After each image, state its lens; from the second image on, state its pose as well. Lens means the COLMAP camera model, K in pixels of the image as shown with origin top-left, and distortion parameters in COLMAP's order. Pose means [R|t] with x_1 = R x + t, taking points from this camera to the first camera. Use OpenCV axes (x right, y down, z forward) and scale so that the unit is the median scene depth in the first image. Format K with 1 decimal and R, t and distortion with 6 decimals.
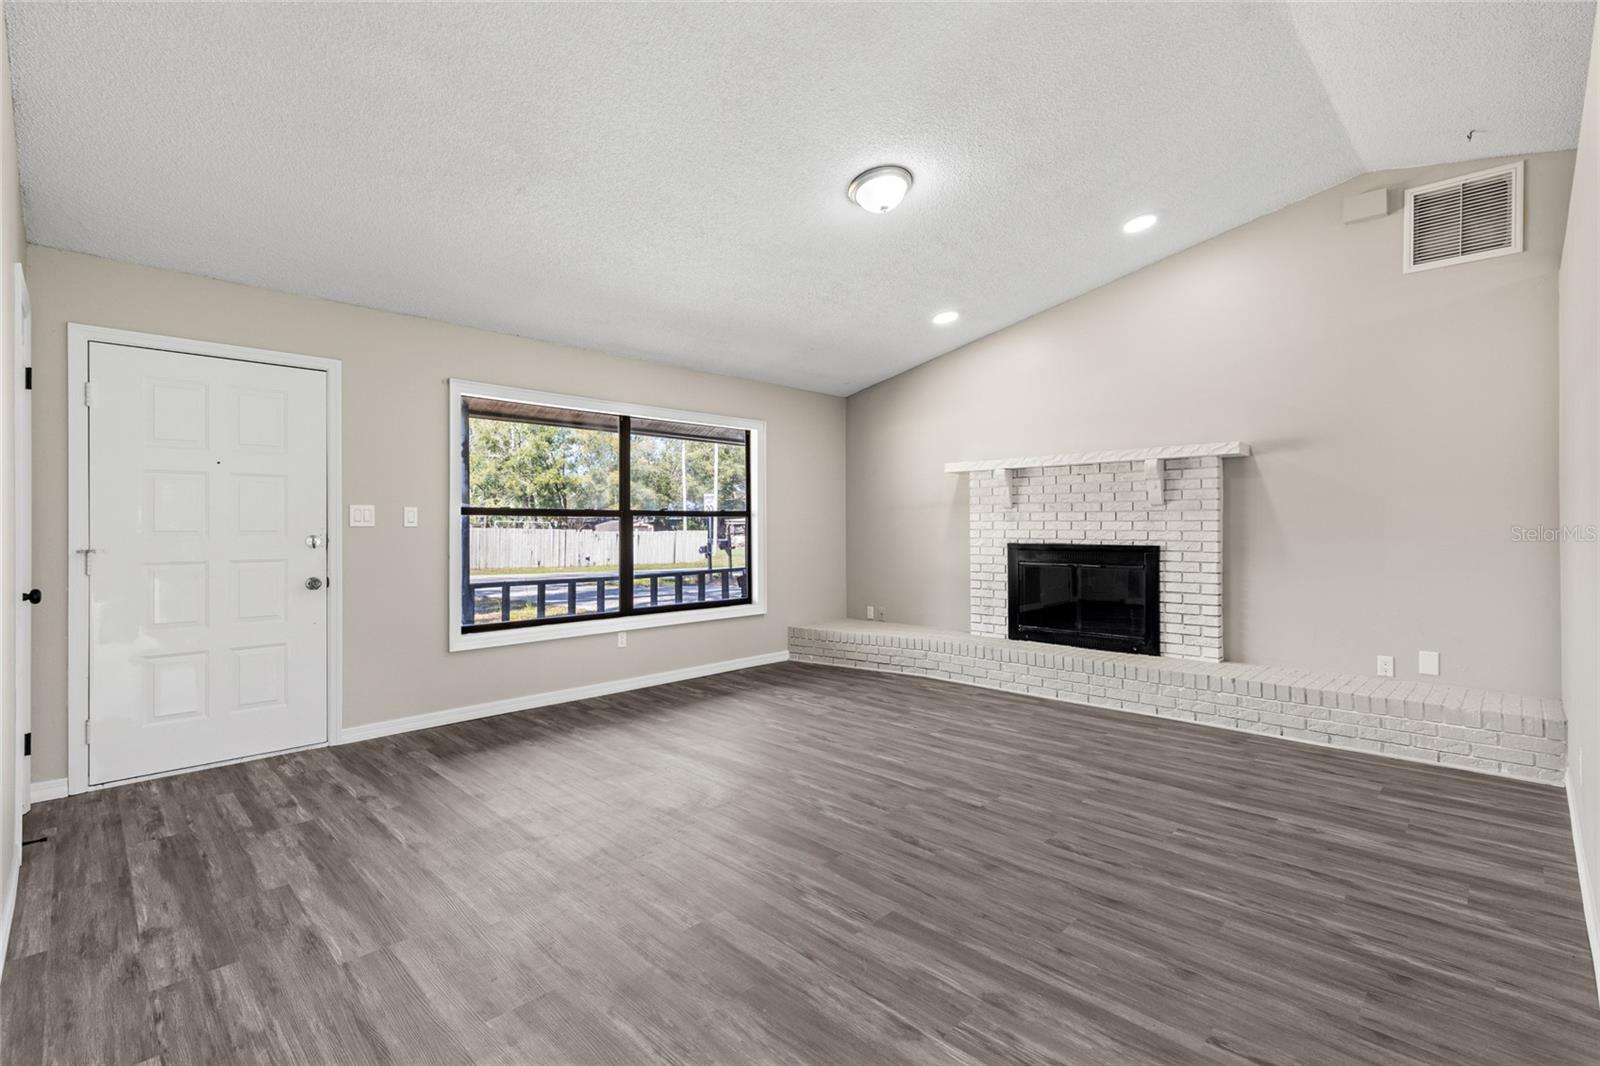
lens RADIAL K [[711.2, 0, 805.4], [0, 711.2, 523.3], [0, 0, 1]] dist [0.000456, -0.000490]
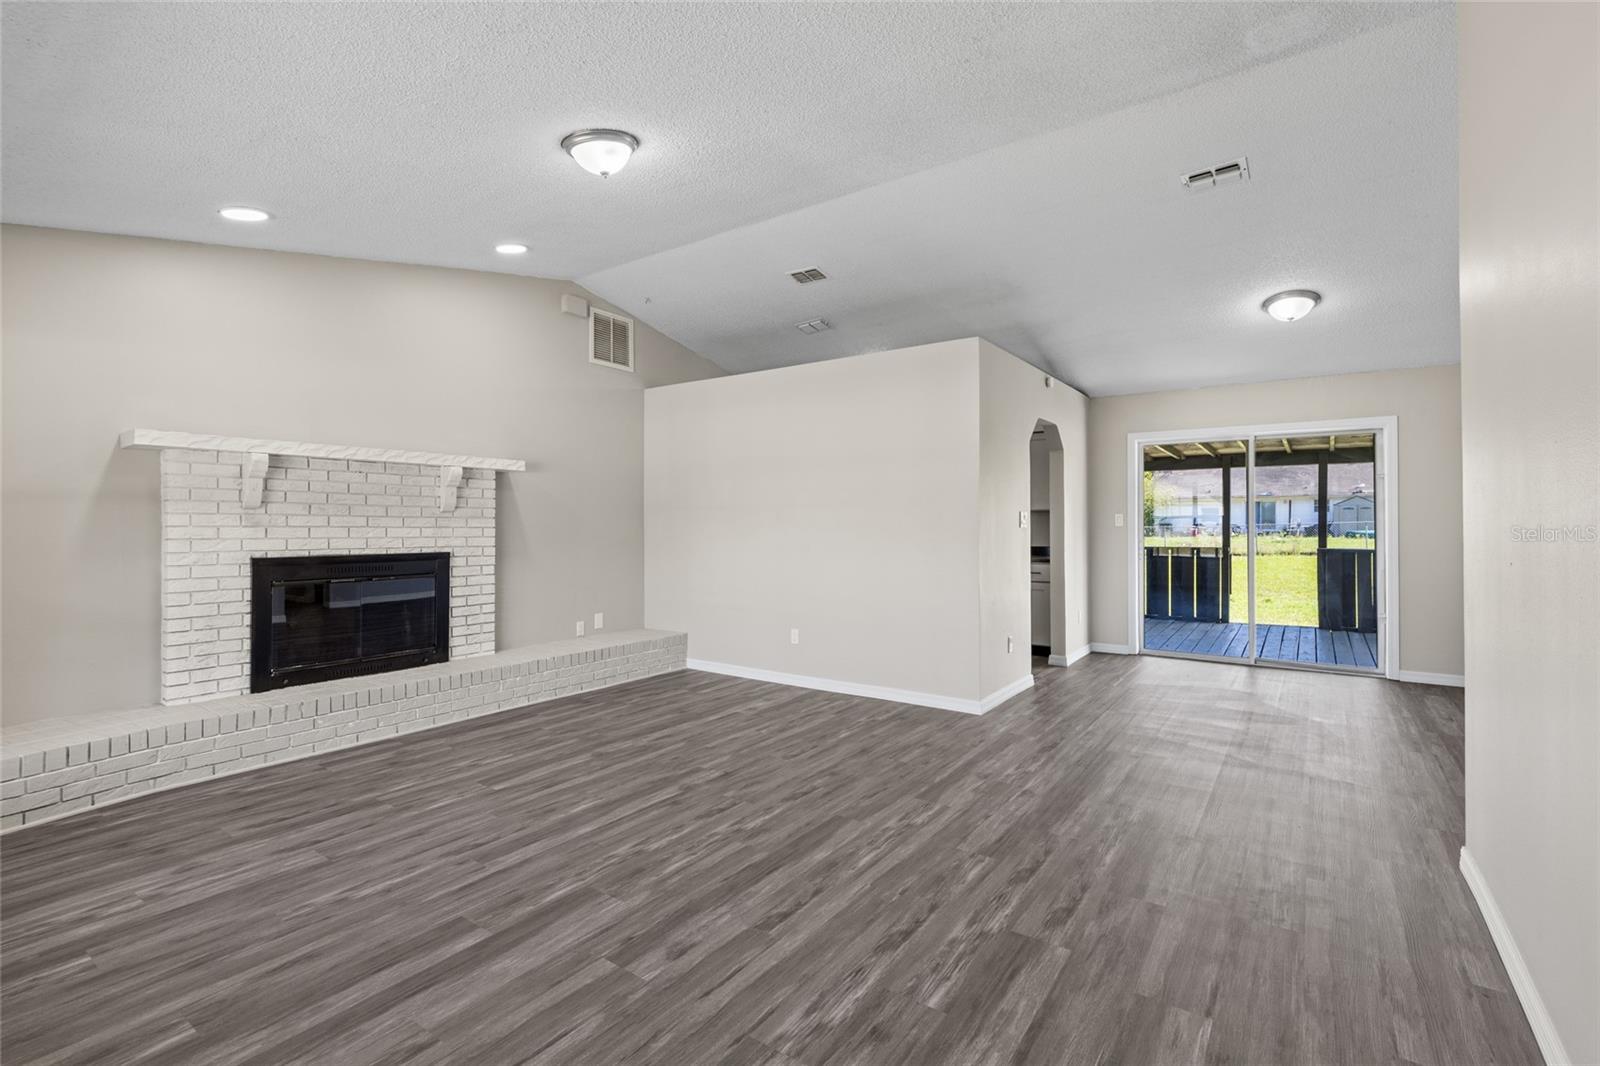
lens RADIAL K [[721.4, 0, 804.1], [0, 721.4, 519.1], [0, 0, 1]] dist [0.003168, 0.000017]
pose [[-0.162909, 0.011861, 0.986570, -0.671966], [-0.003334, 0.999915, -0.012572, -0.004495], [-0.986635, -0.005338, -0.162856, 0.751430]]
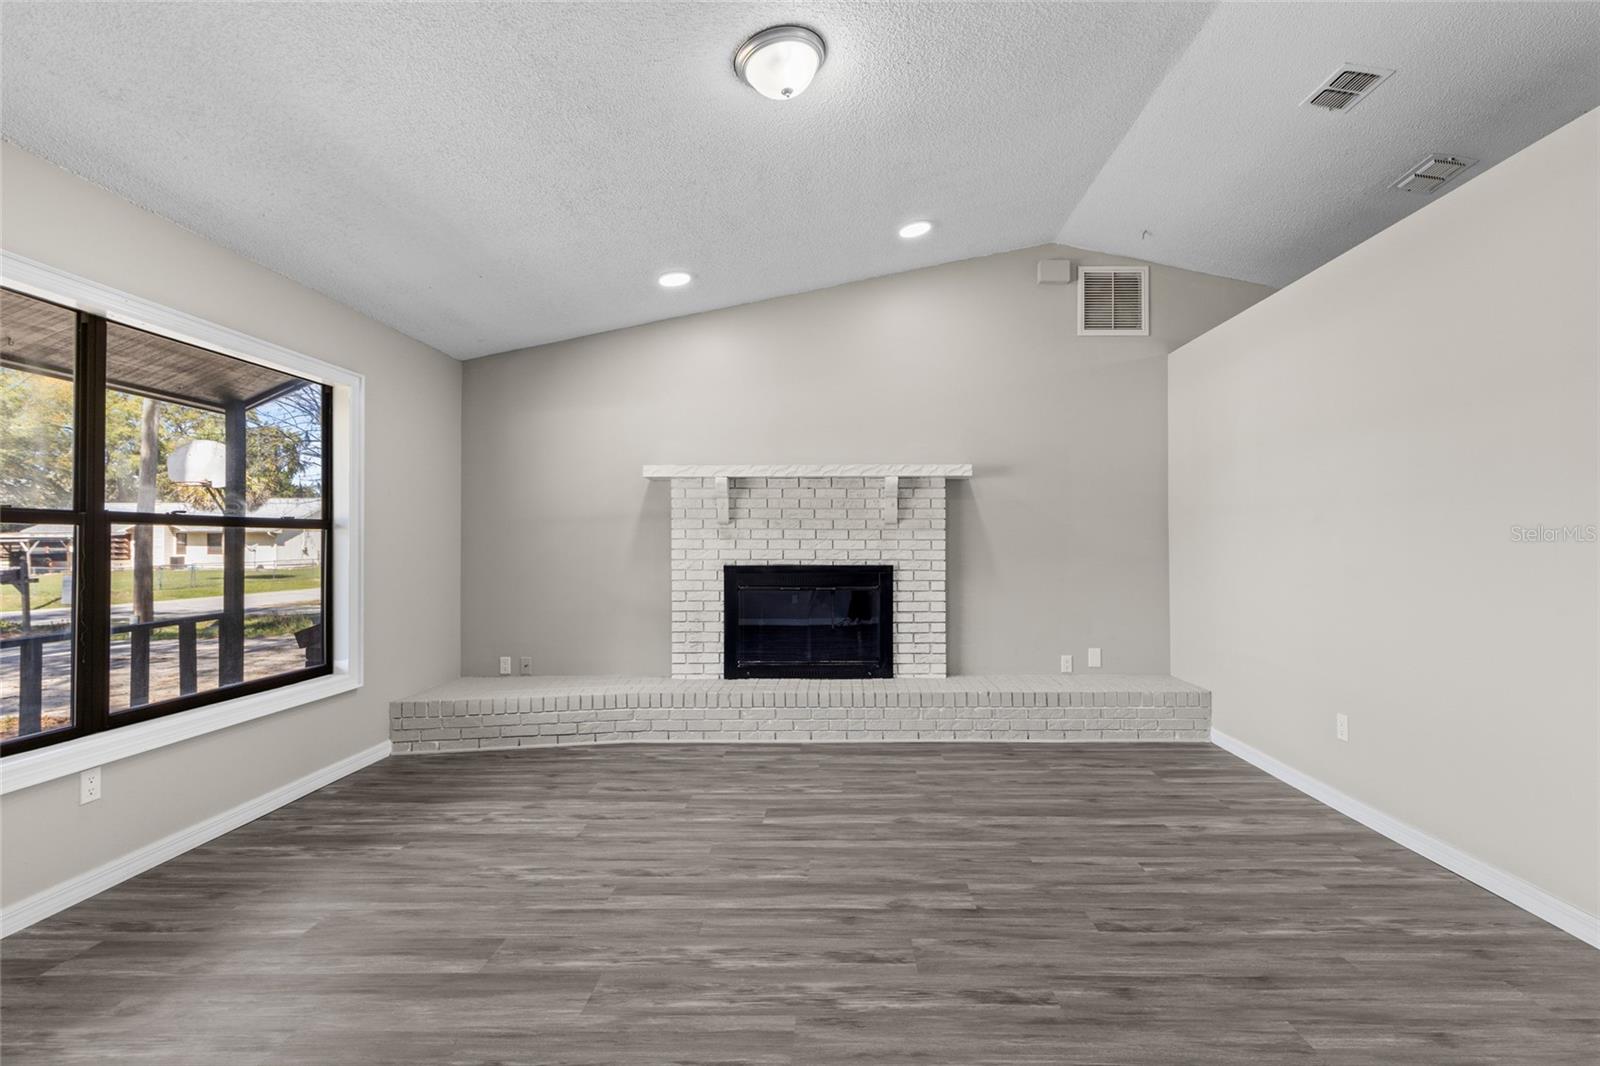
lens RADIAL K [[731.5, 0, 826.8], [0, 731.5, 536.1], [0, 0, 1]] dist [0.005152, -0.000840]
pose [[0.720596, 0.009291, 0.693293, -0.299291], [-0.003094, 0.999943, -0.010185, 0.002334], [-0.693348, 0.005194, 0.720584, 0.378889]]
